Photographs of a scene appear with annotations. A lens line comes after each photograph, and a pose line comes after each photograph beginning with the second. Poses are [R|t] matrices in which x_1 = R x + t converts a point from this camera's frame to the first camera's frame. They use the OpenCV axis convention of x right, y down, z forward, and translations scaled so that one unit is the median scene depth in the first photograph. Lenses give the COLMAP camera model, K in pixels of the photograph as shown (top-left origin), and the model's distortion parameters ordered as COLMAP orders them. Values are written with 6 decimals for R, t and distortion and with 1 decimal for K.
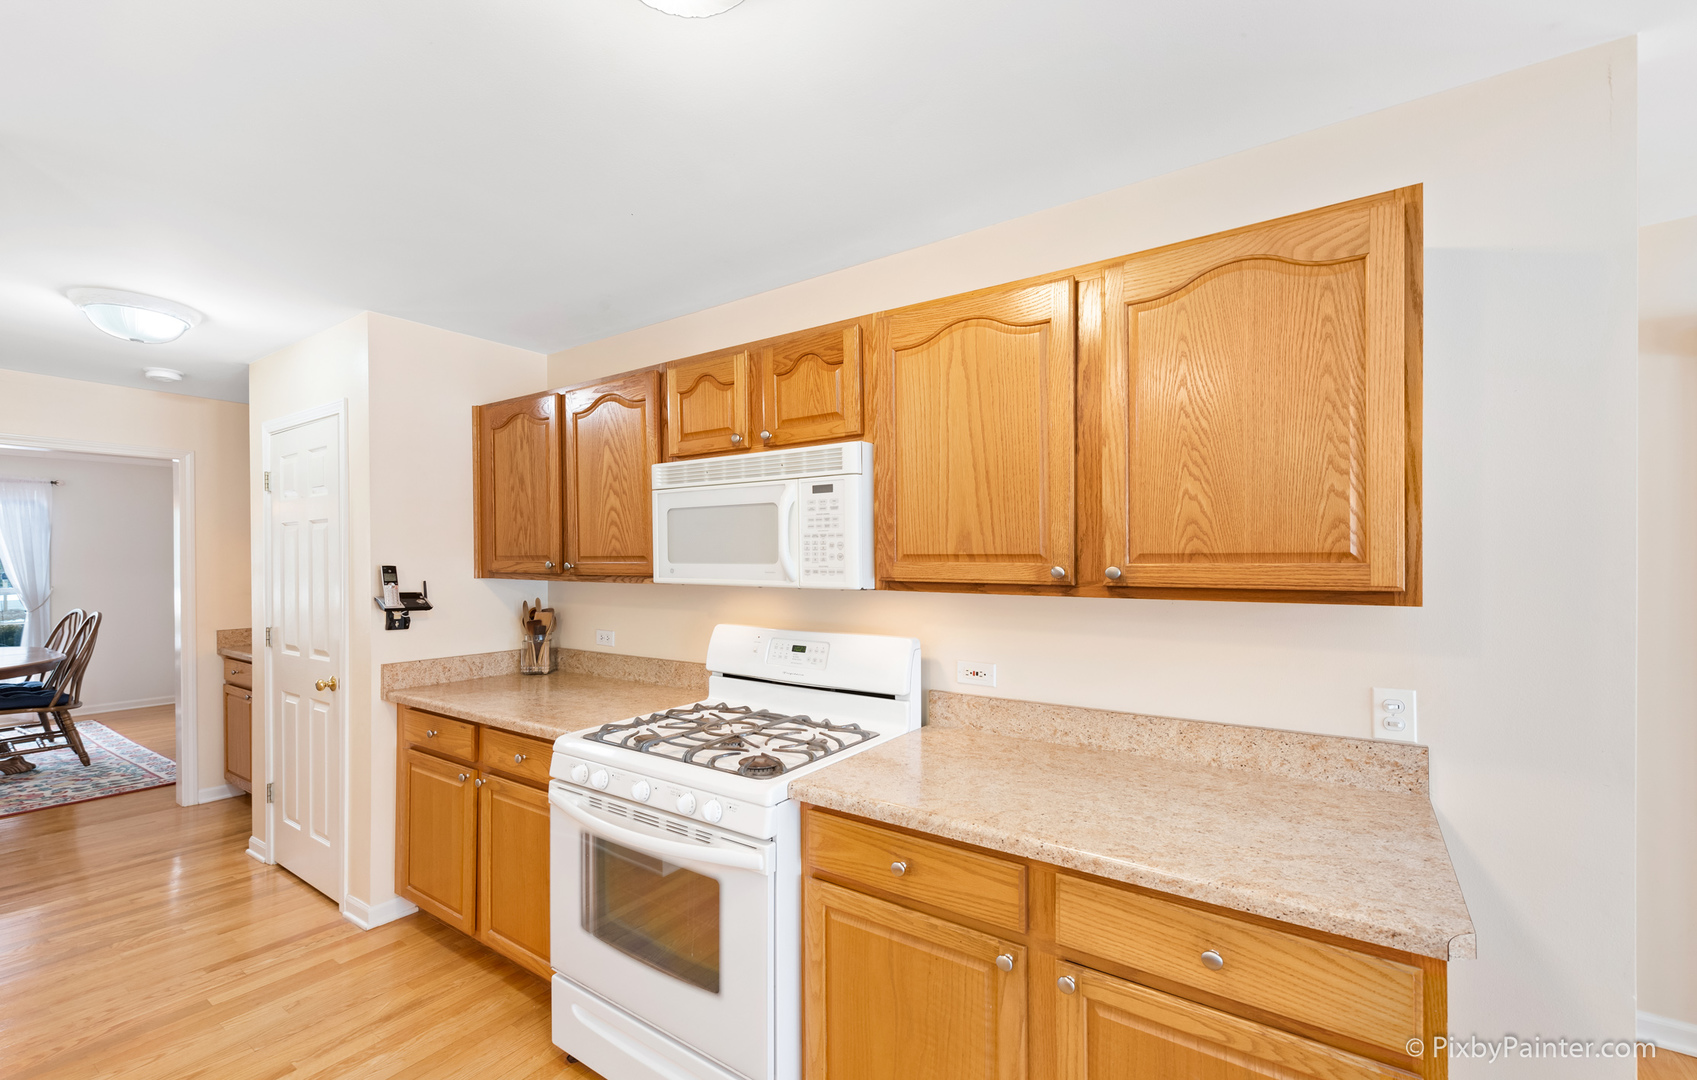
lens RADIAL K [[706.9, 0, 846.3], [0, 706.9, 548.2], [0, 0, 1]] dist [0.009873, -0.000284]
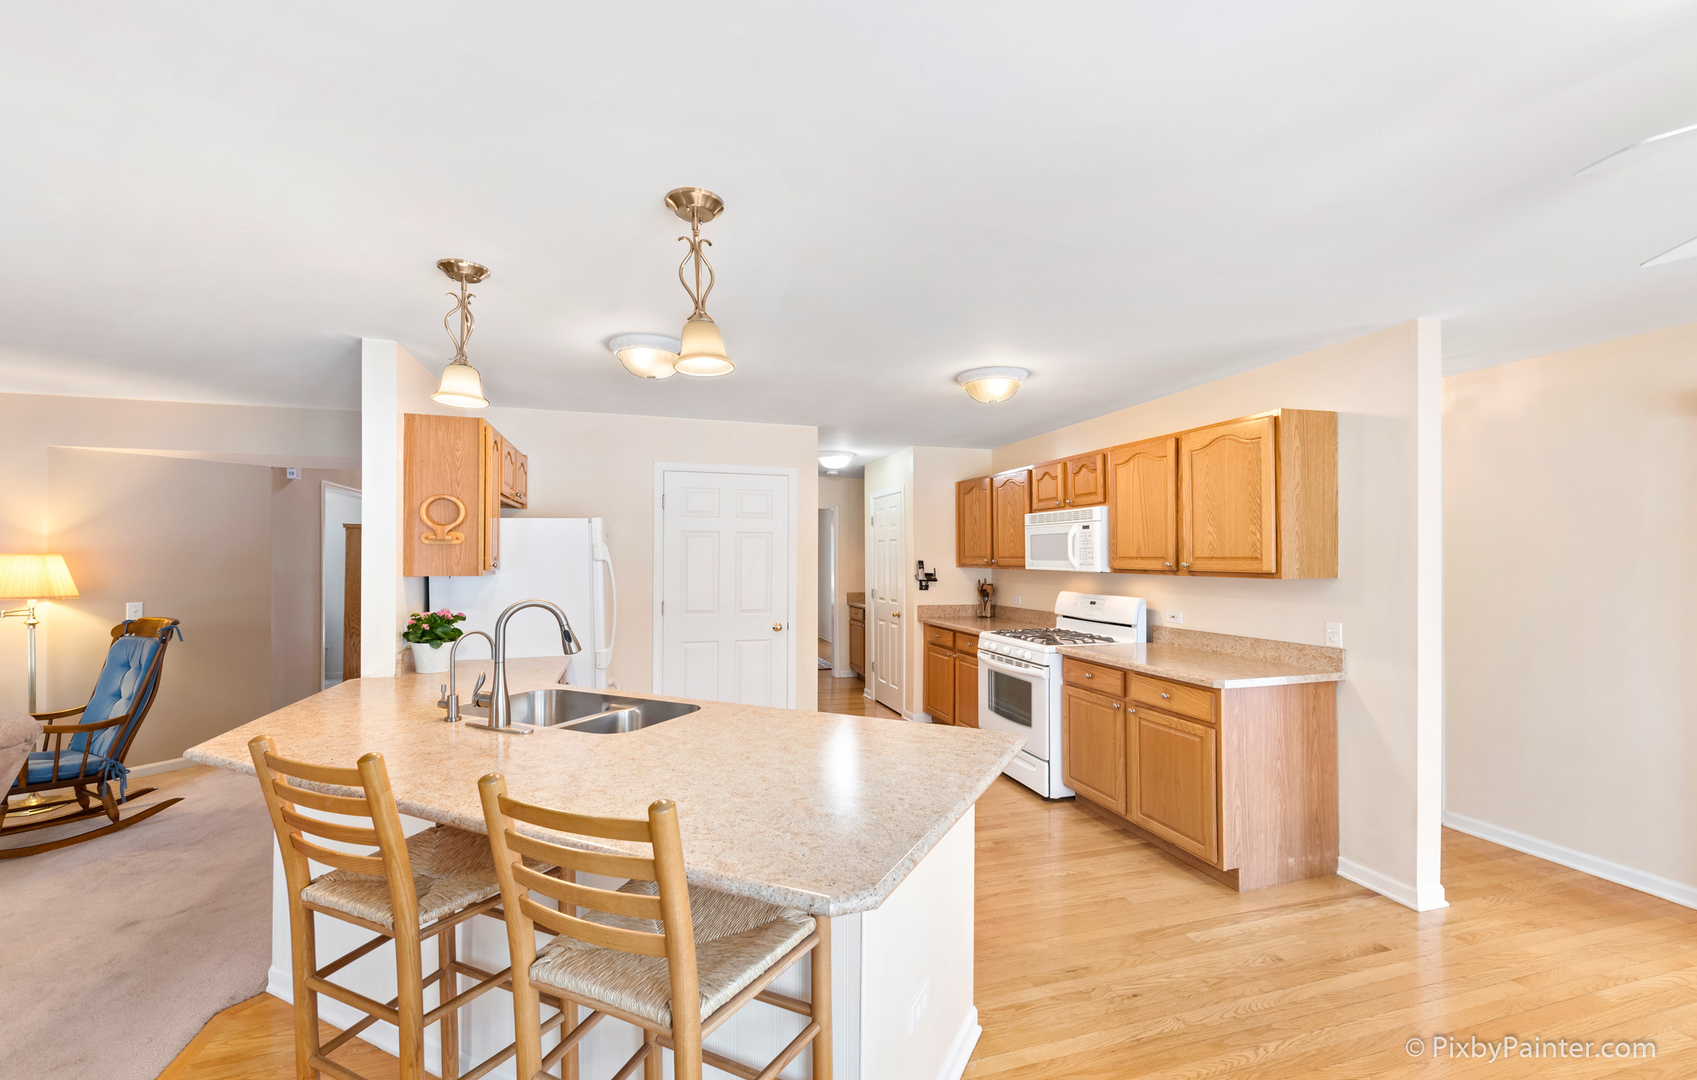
lens RADIAL K [[708.2, 0, 844.1], [0, 708.2, 559.7], [0, 0, 1]] dist [-0.000943, -0.000198]
pose [[0.783997, 0.007435, -0.620721, 0.663536], [0.002943, 0.999873, 0.015693, -0.016554], [0.620758, -0.014130, 0.783875, -1.081788]]
